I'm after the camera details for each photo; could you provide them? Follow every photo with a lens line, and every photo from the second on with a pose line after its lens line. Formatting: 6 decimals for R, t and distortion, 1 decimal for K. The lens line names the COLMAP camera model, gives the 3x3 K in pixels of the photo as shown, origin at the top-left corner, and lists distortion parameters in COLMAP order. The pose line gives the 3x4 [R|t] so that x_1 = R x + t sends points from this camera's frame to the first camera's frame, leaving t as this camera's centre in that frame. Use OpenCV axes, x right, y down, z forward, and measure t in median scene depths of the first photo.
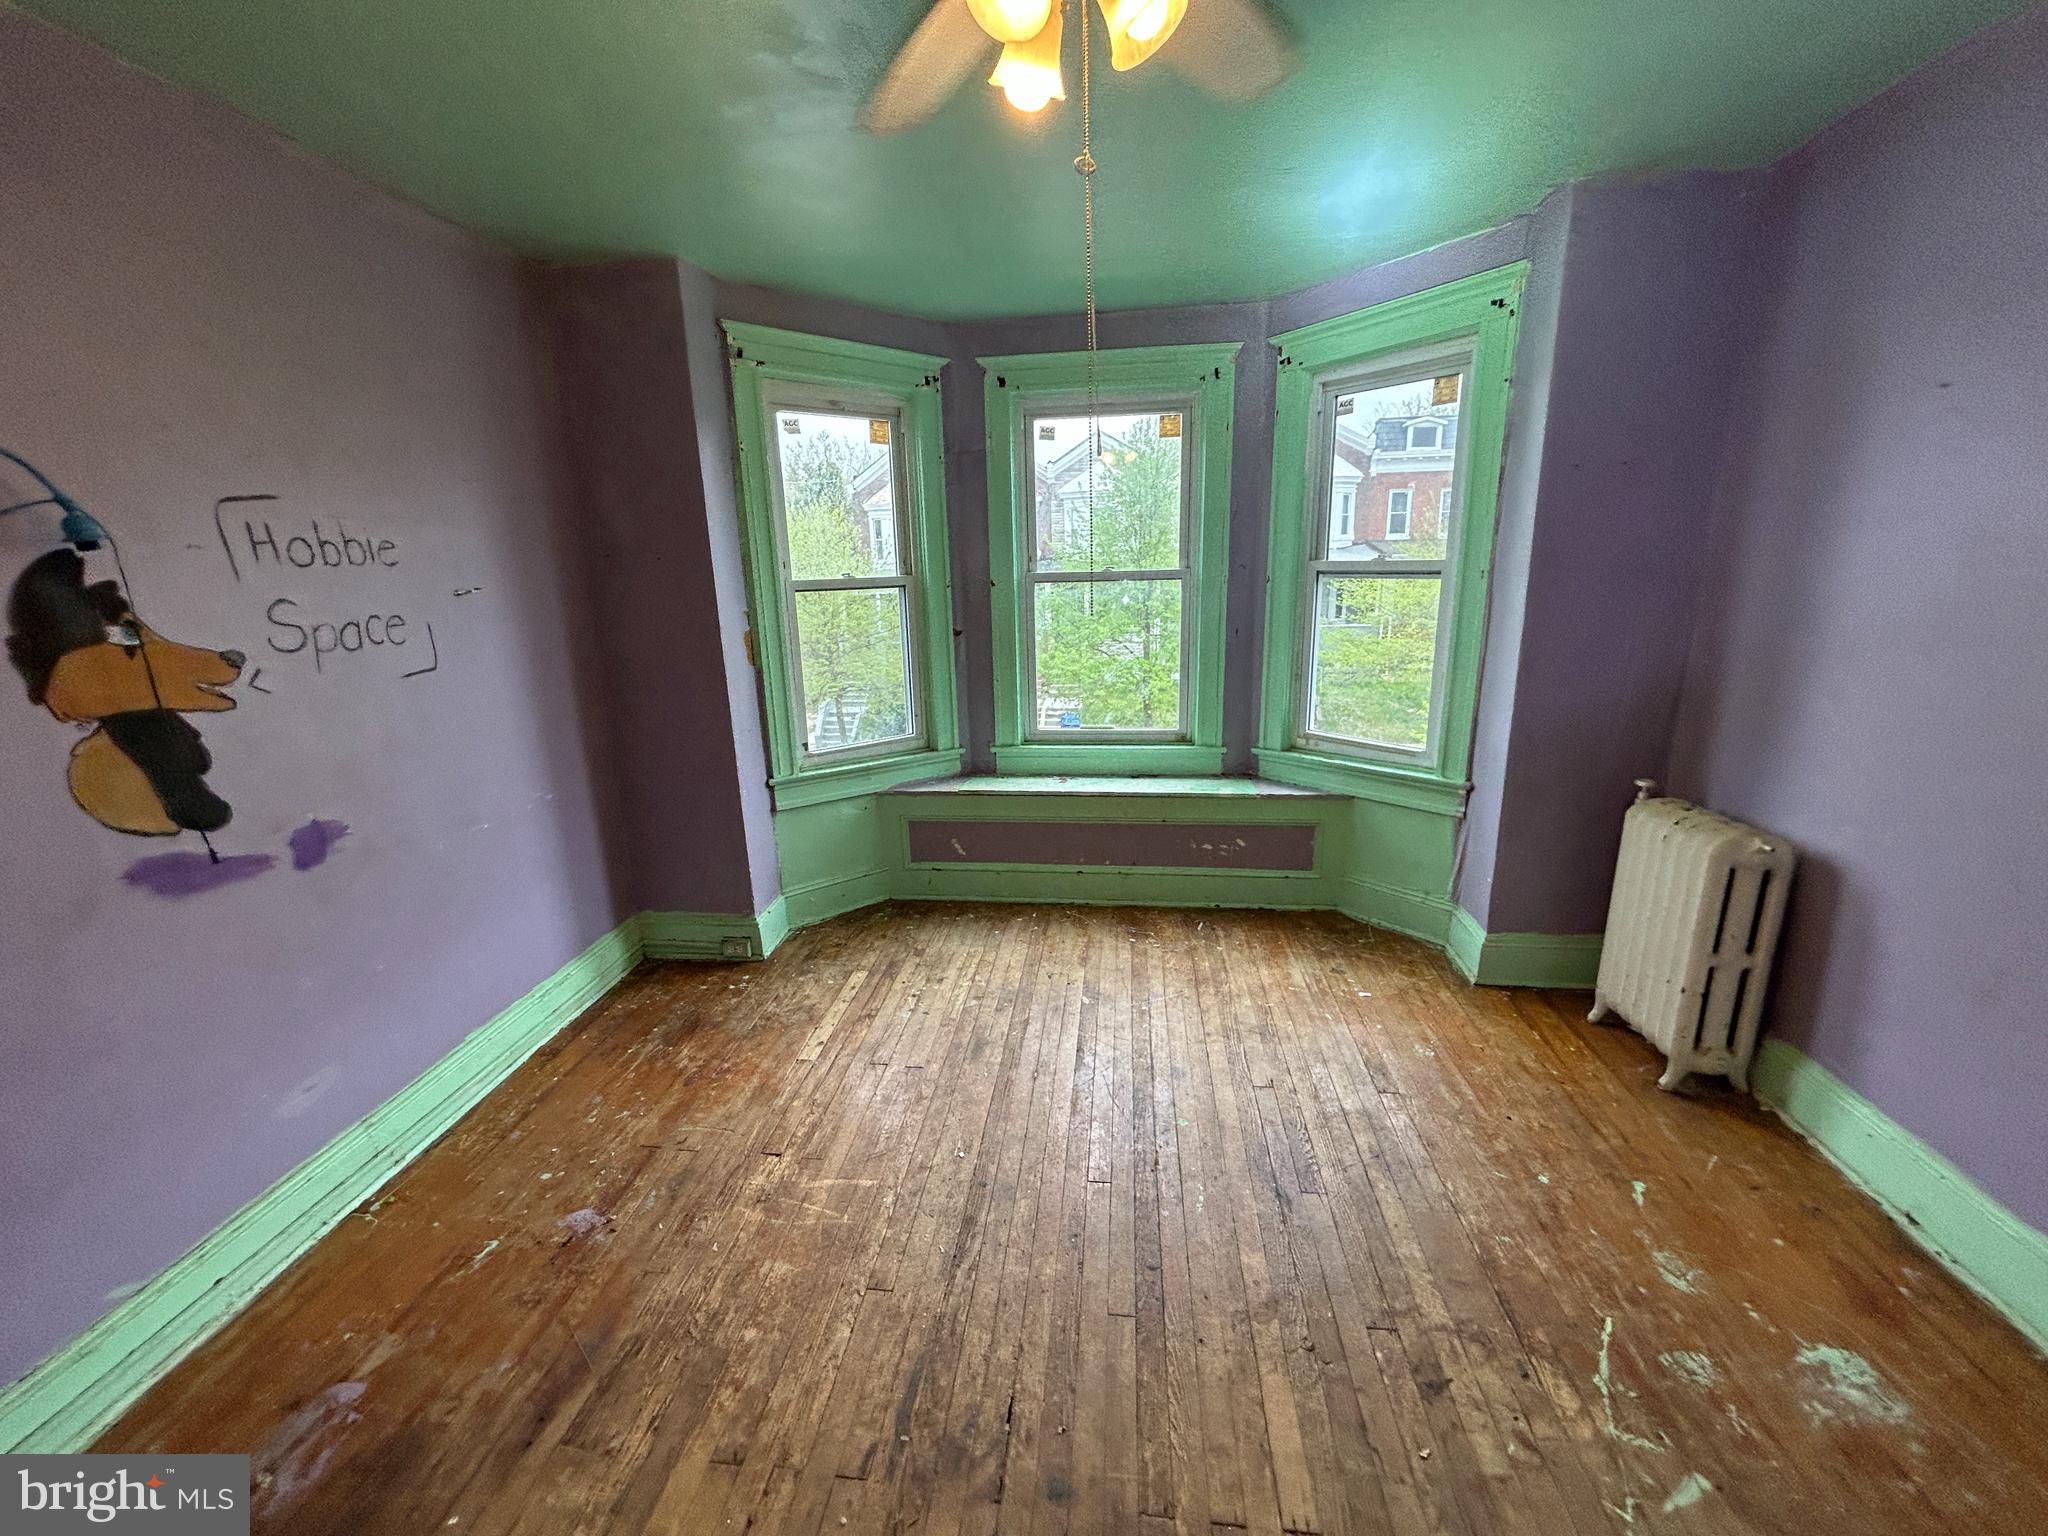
lens RADIAL K [[824.9, 0, 1019.4], [0, 824.9, 765.5], [0, 0, 1]] dist [-0.001663, -0.000233]
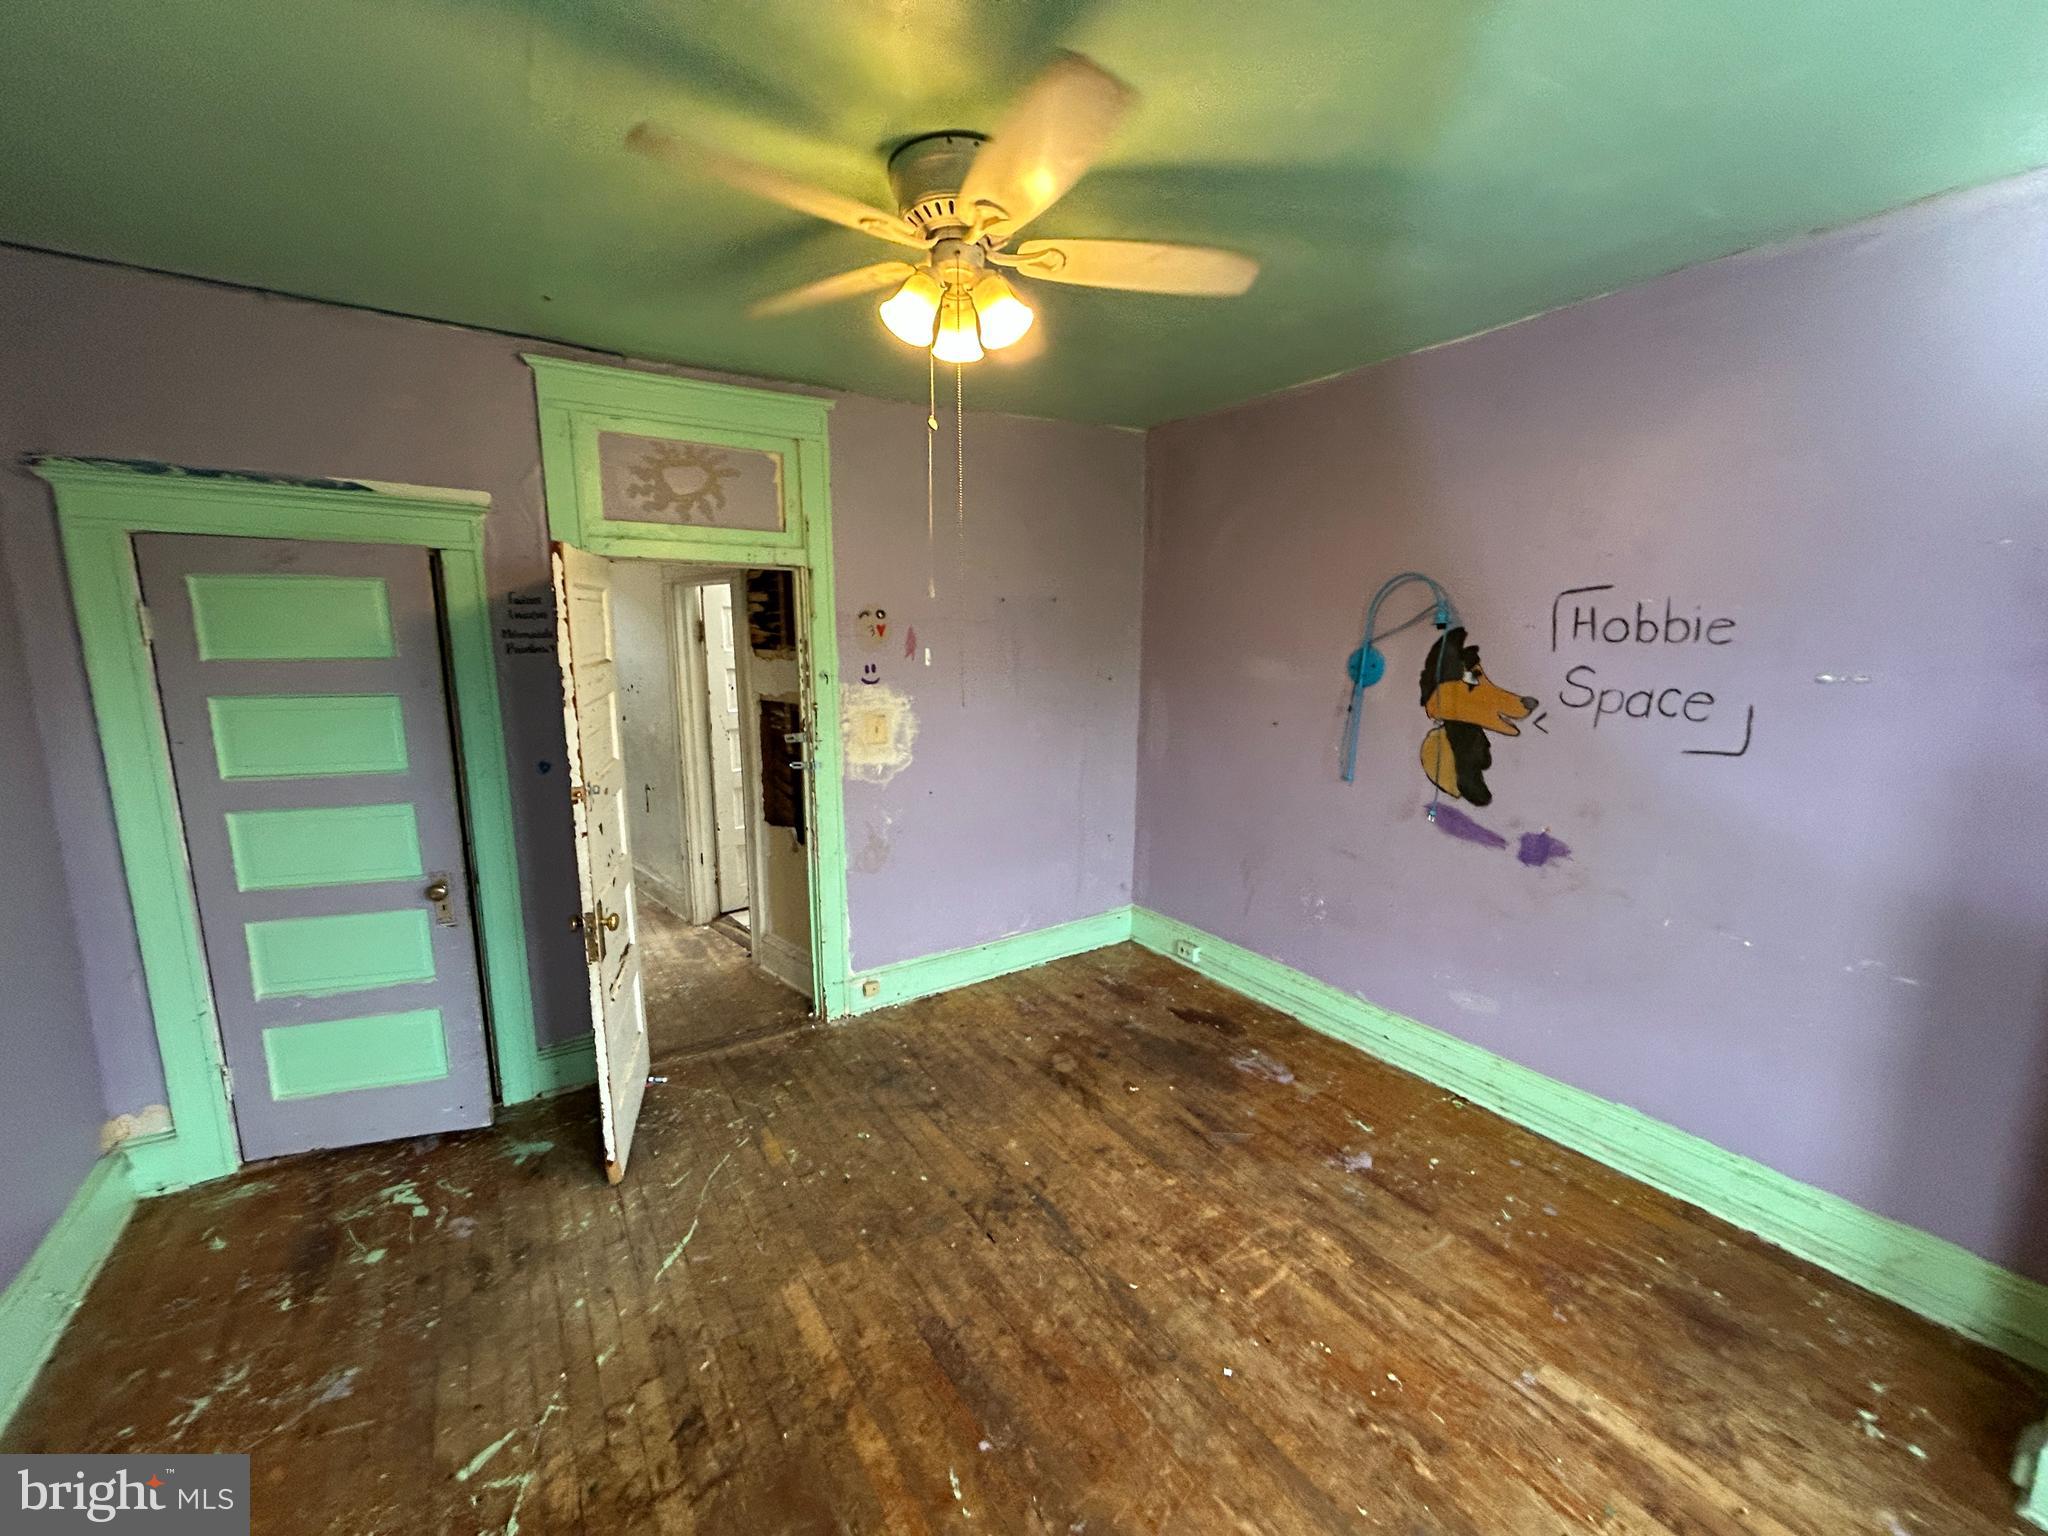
lens RADIAL K [[824.9, 0, 1023.5], [0, 824.9, 771.9], [0, 0, 1]] dist [-0.001663, -0.000233]
pose [[-0.766493, 0.140933, -0.626599, 0.593357], [-0.137721, 0.916865, 0.374688, -0.411084], [0.627313, 0.373491, -0.683362, 1.392037]]
